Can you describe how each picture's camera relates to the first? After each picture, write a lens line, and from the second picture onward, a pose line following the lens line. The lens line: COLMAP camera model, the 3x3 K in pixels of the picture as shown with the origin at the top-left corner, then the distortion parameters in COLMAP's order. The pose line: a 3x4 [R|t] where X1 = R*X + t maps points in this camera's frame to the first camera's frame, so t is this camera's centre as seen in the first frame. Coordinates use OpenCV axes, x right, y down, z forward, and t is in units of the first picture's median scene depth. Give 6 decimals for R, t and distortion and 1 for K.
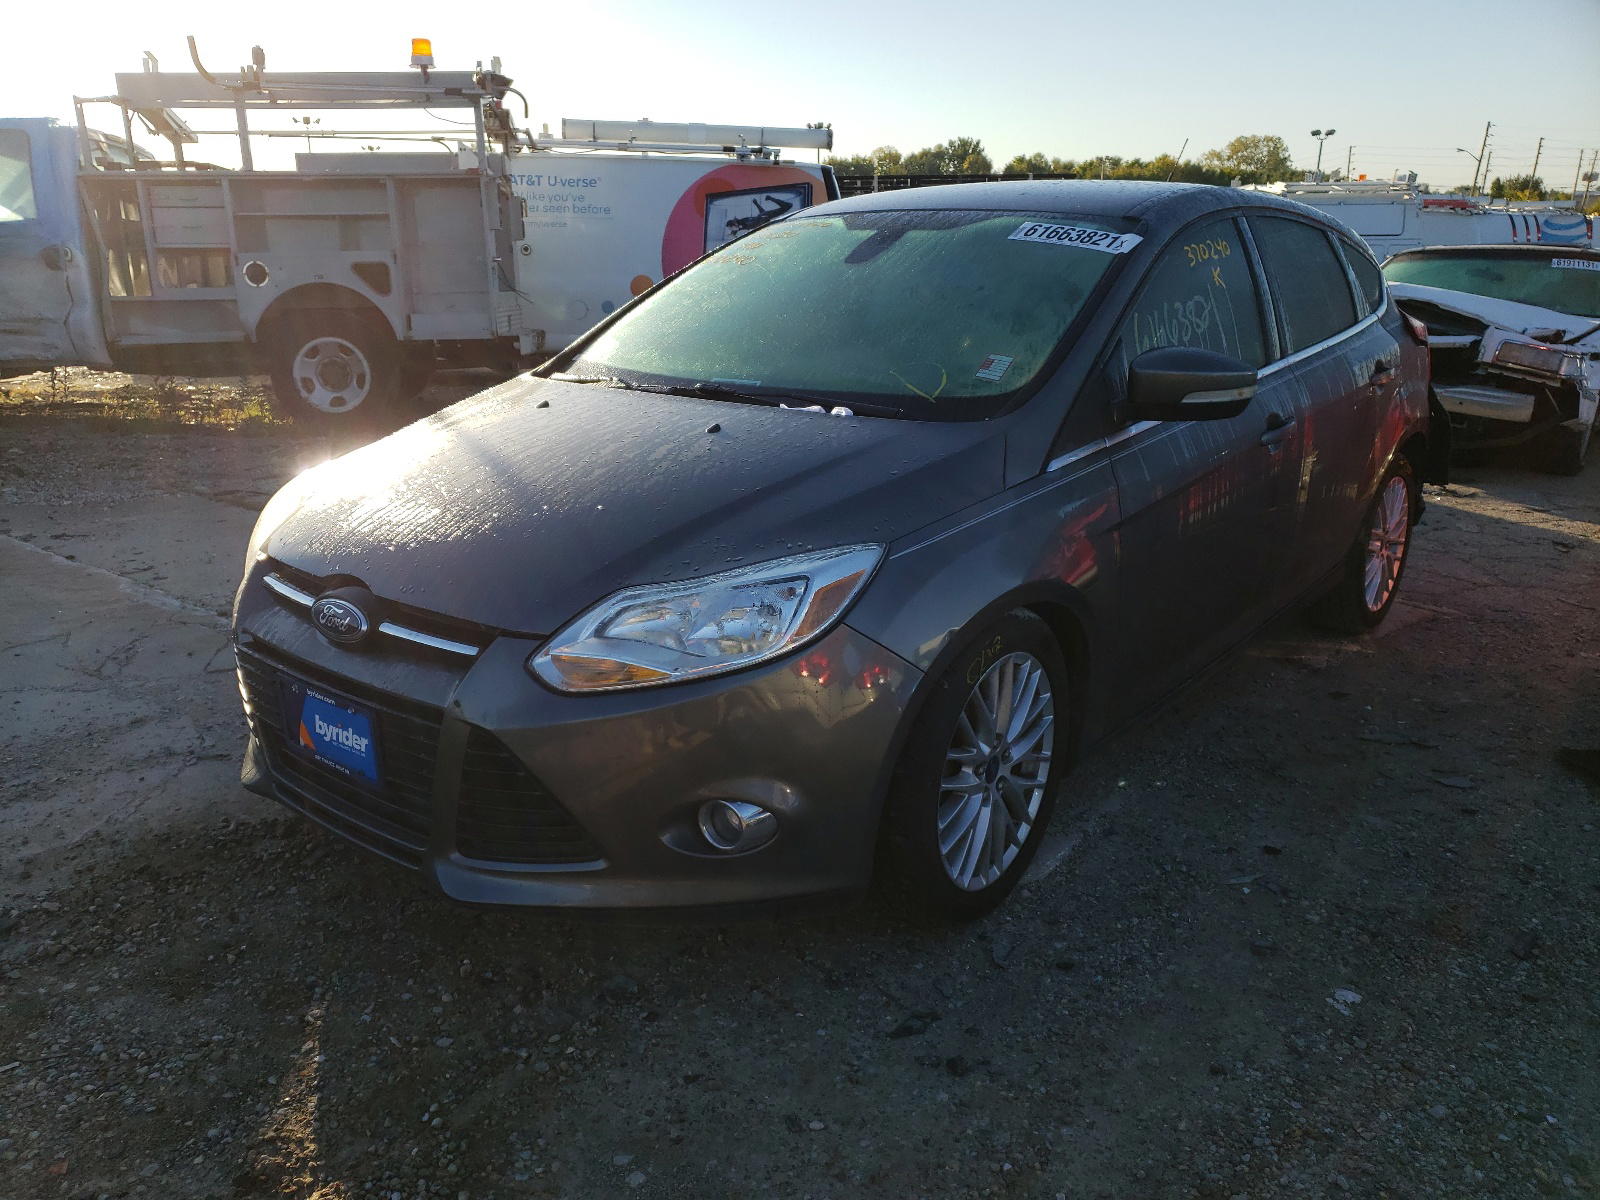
lens RADIAL K [[1249.8, 0, 800.0], [0, 1249.8, 600.0], [0, 0, 1]] dist [0.003576, 0.000050]
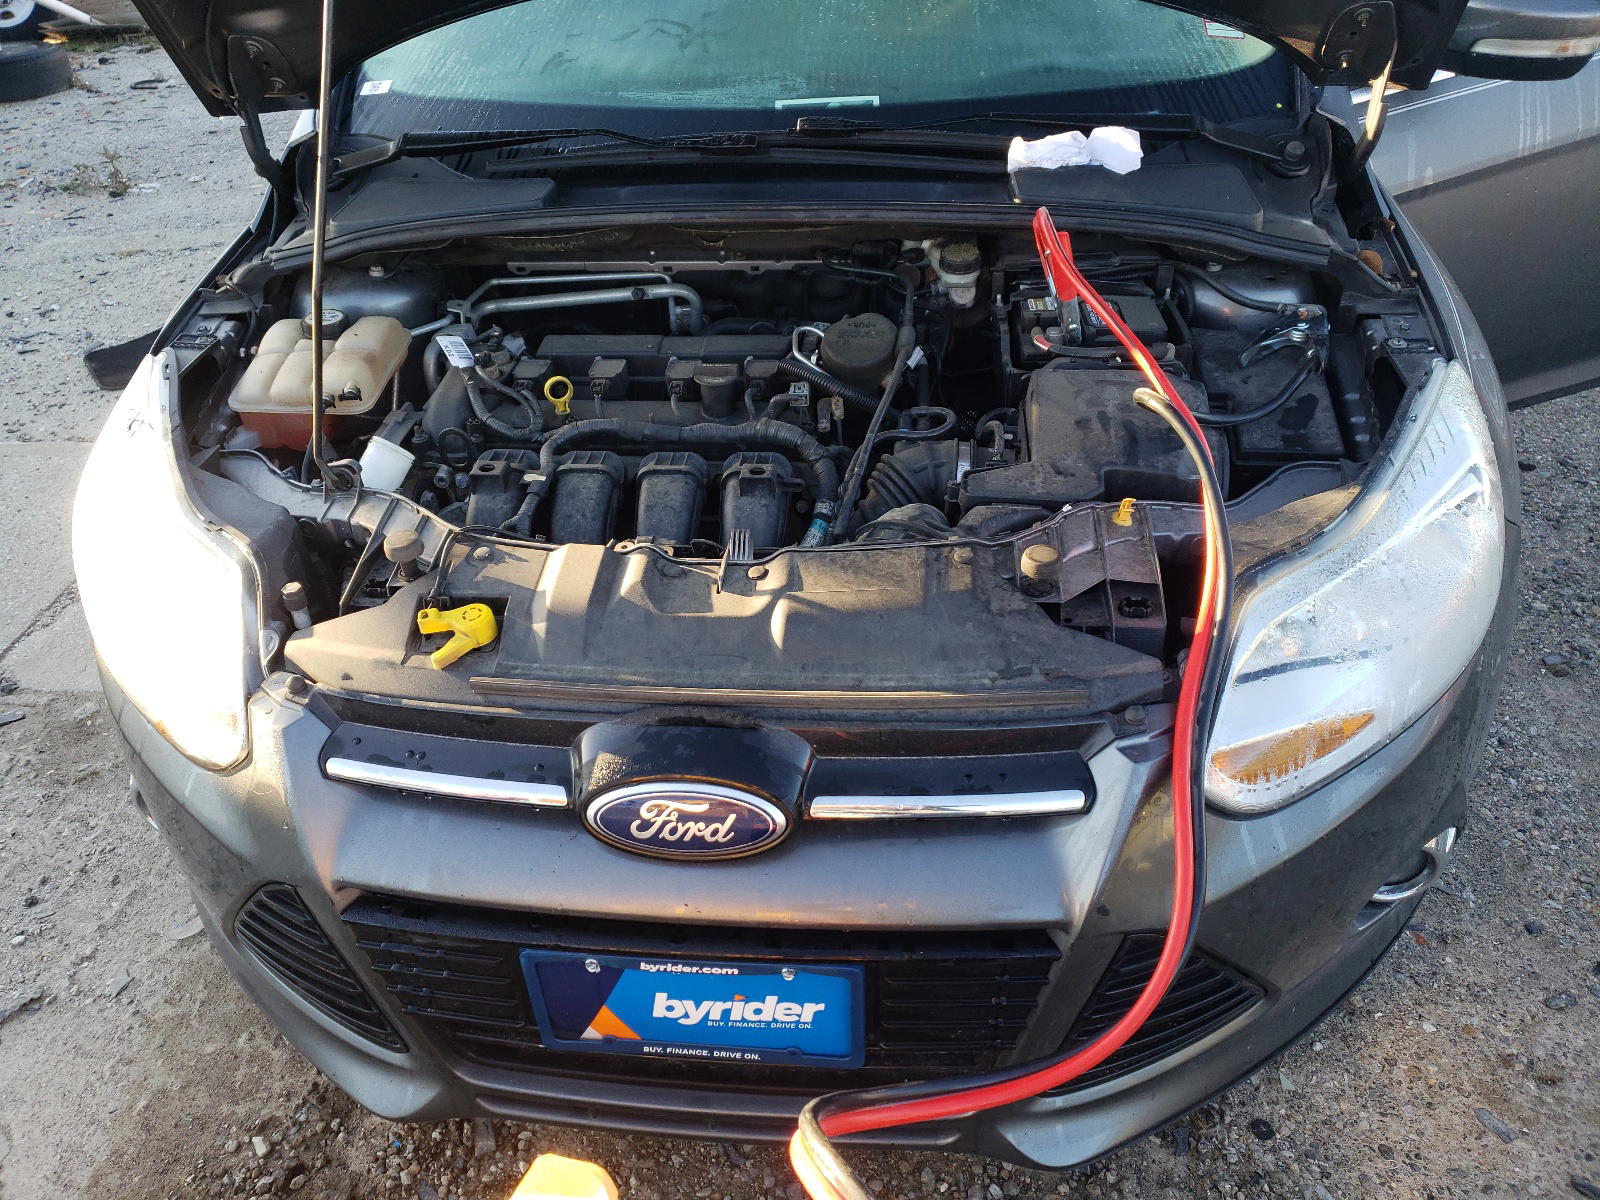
lens RADIAL K [[1249.8, 0, 800.0], [0, 1249.8, 600.0], [0, 0, 1]] dist [0.003576, 0.000050]
pose [[0.844218, -0.352749, 0.403566, -0.486576], [0.216032, 0.912985, 0.346105, -0.214386], [-0.490537, -0.205004, 0.846963, 0.580029]]
